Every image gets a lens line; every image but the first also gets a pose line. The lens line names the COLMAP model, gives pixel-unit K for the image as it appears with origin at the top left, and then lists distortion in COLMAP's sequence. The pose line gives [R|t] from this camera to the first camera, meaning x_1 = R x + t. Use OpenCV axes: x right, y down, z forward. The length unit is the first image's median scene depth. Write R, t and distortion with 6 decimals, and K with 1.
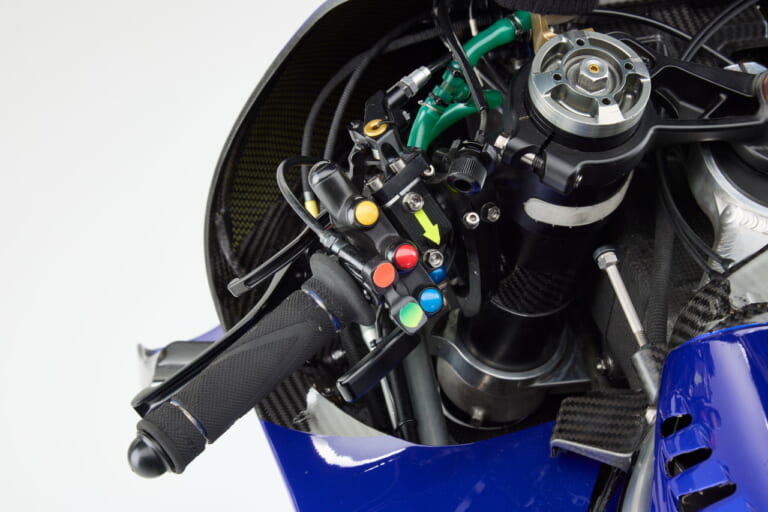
lens RADIAL K [[2084.4, 0, 384.0], [0, 2084.4, 256.0], [0, 0, 1]] dist [-0.087933, -0.367165]
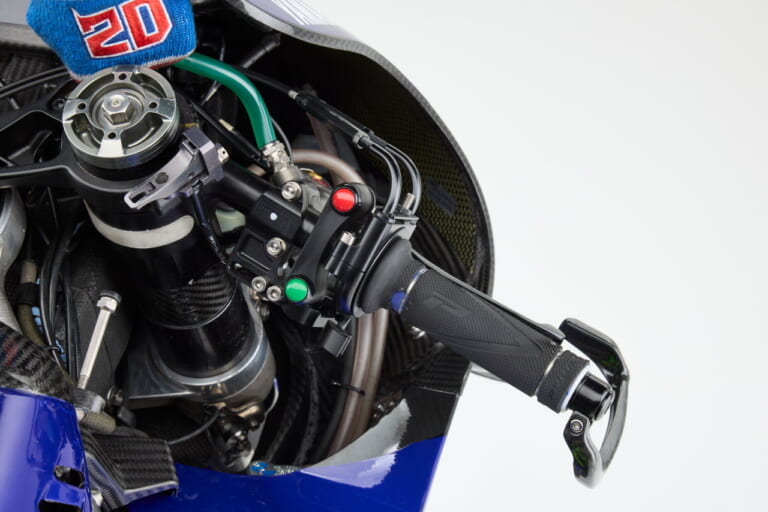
lens RADIAL K [[2084.4, 0, 384.0], [0, 2084.4, 256.0], [0, 0, 1]] dist [-0.087933, -0.367165]
pose [[0.807537, 0.305195, -0.504718, 0.942742], [-0.281500, 0.951398, 0.124902, -0.229409], [0.518307, 0.041215, 0.854201, 0.245730]]
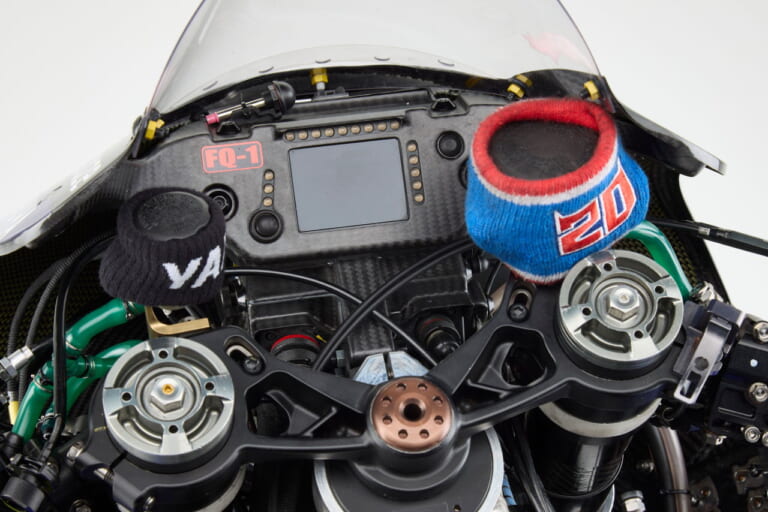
lens RADIAL K [[2084.4, 0, 384.0], [0, 2084.4, 256.0], [0, 0, 1]] dist [-0.087933, -0.367165]
pose [[0.988108, 0.077646, -0.132717, 0.309207], [-0.062511, 0.991440, 0.114628, -0.256733], [0.140481, -0.104969, 0.984503, 0.104729]]
